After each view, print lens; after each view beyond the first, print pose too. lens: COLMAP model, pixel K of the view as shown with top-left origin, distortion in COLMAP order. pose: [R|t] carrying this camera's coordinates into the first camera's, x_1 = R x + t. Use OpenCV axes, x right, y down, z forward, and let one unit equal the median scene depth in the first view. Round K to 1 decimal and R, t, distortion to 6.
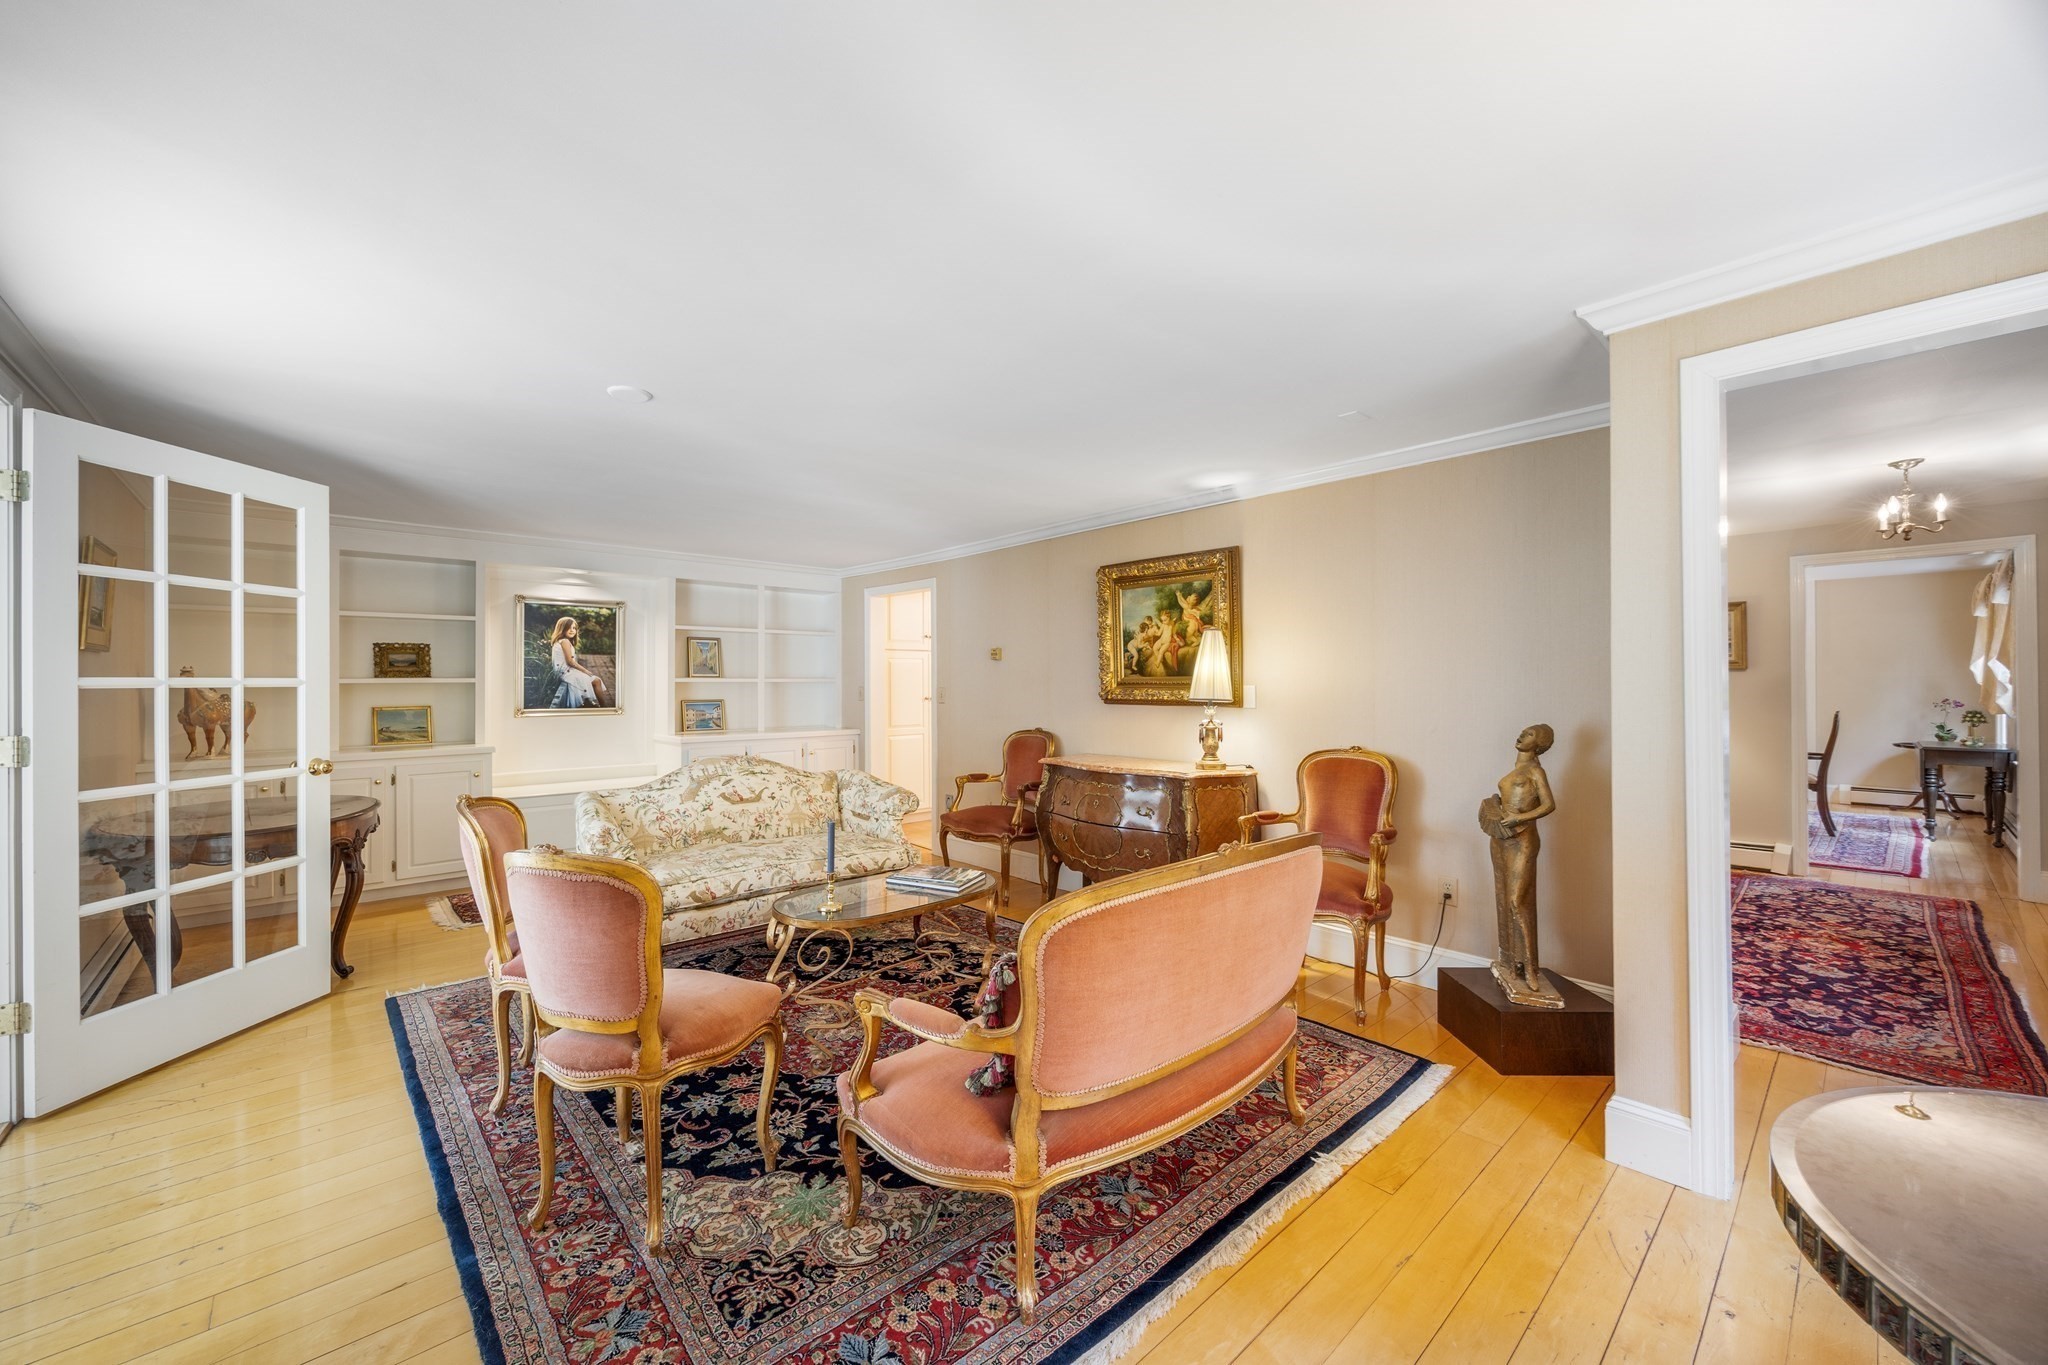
lens RADIAL K [[785.9, 0, 1022.9], [0, 785.9, 686.2], [0, 0, 1]] dist [-0.002725, -0.000009]
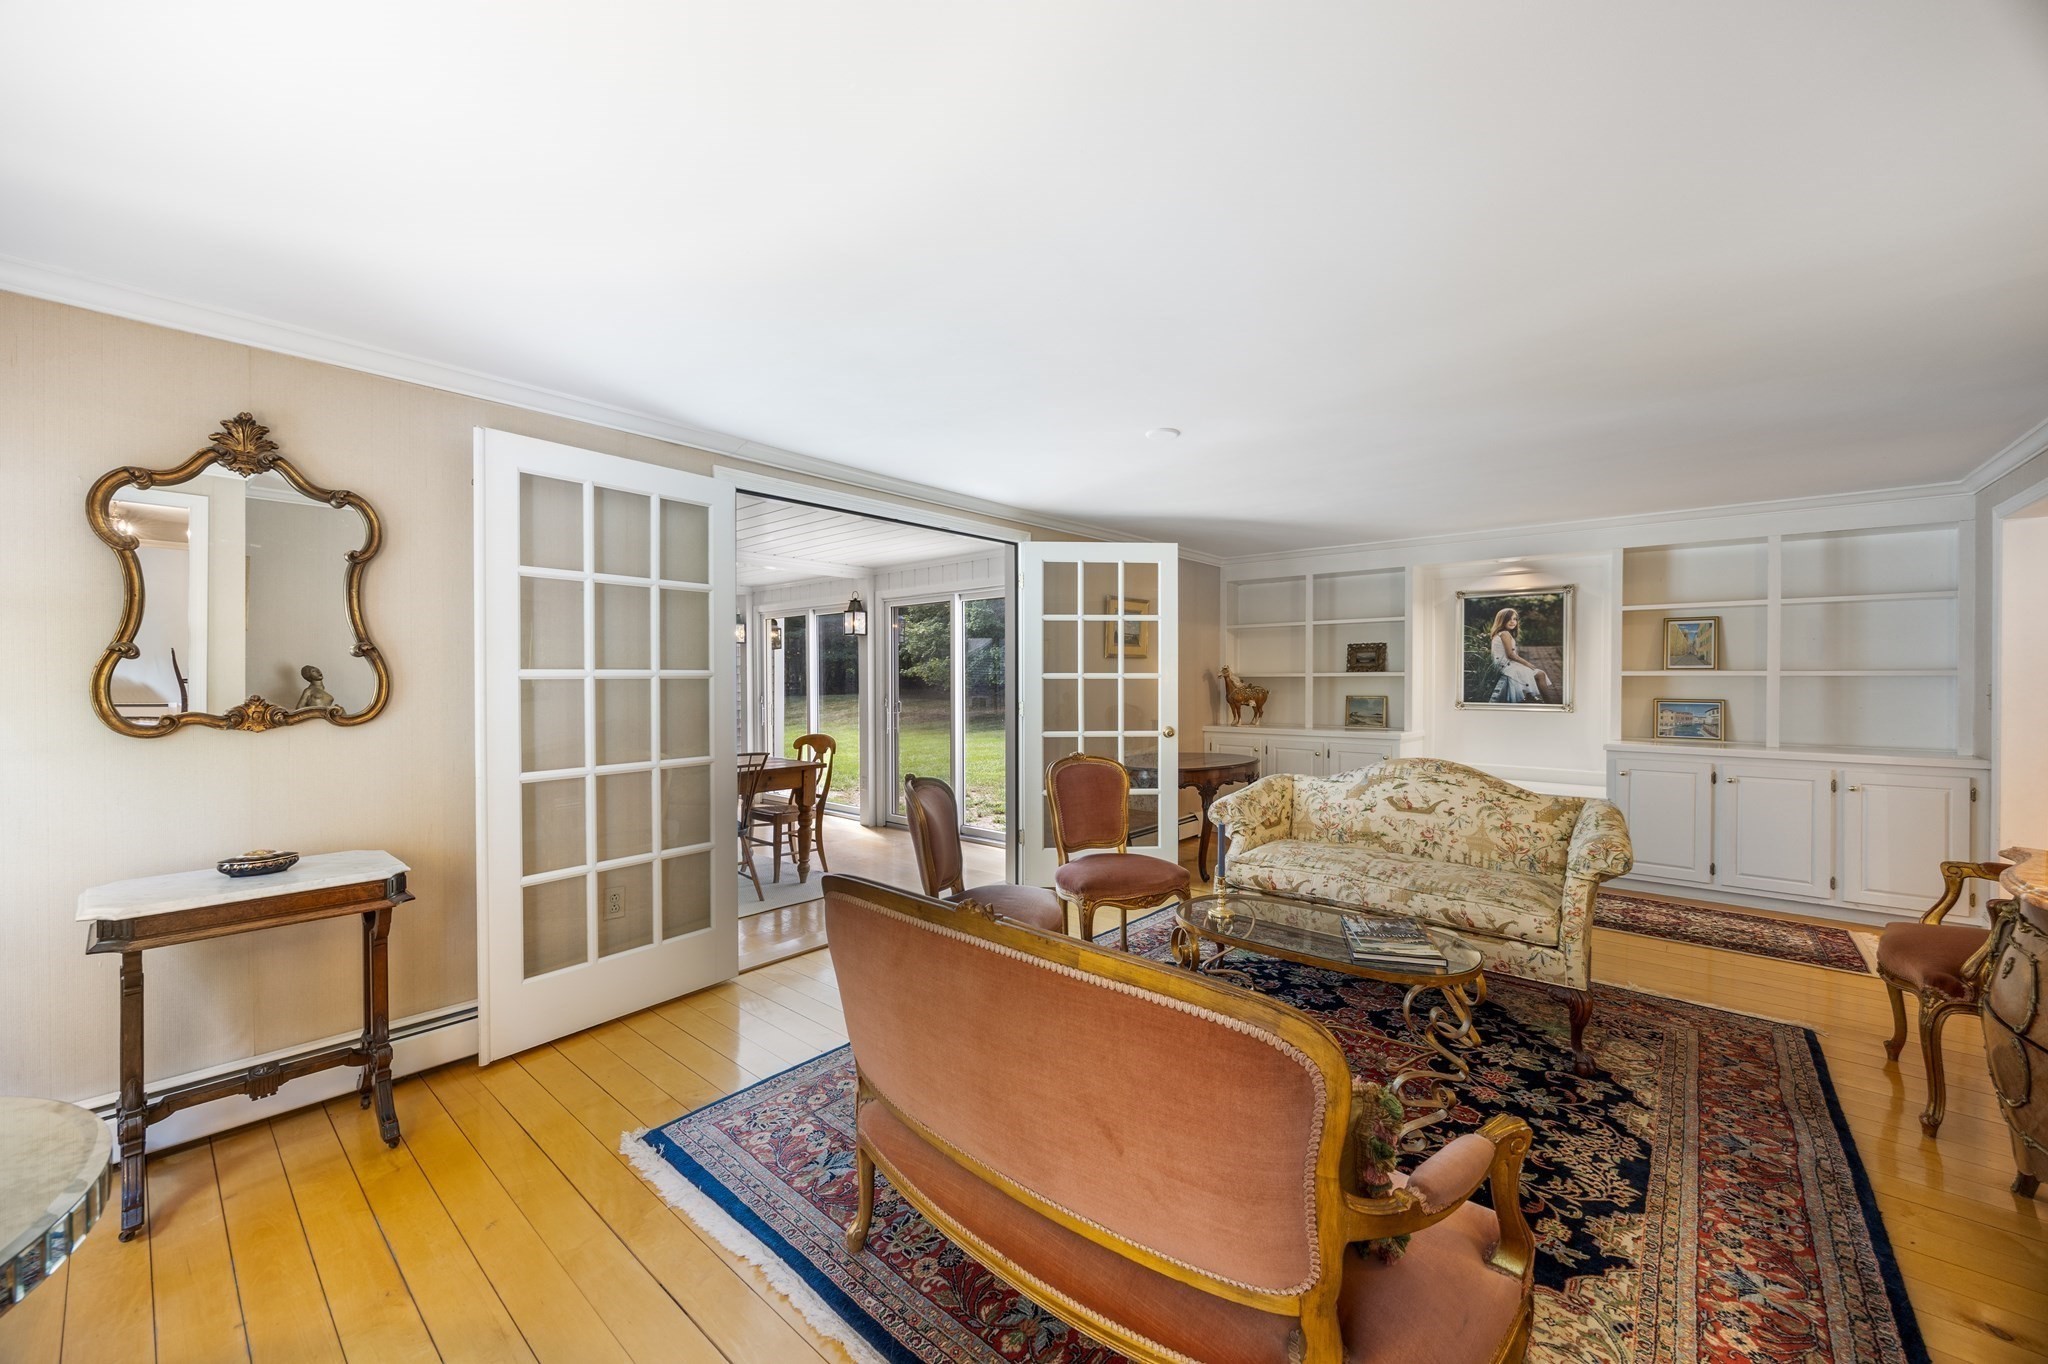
lens RADIAL K [[785.9, 0, 1022.1], [0, 785.9, 674.8], [0, 0, 1]] dist [-0.002725, -0.000009]
pose [[0.119159, -0.001344, -0.992874, 0.339050], [-0.005088, 0.999985, -0.001964, -0.001644], [0.992862, 0.005285, 0.119150, 0.326629]]
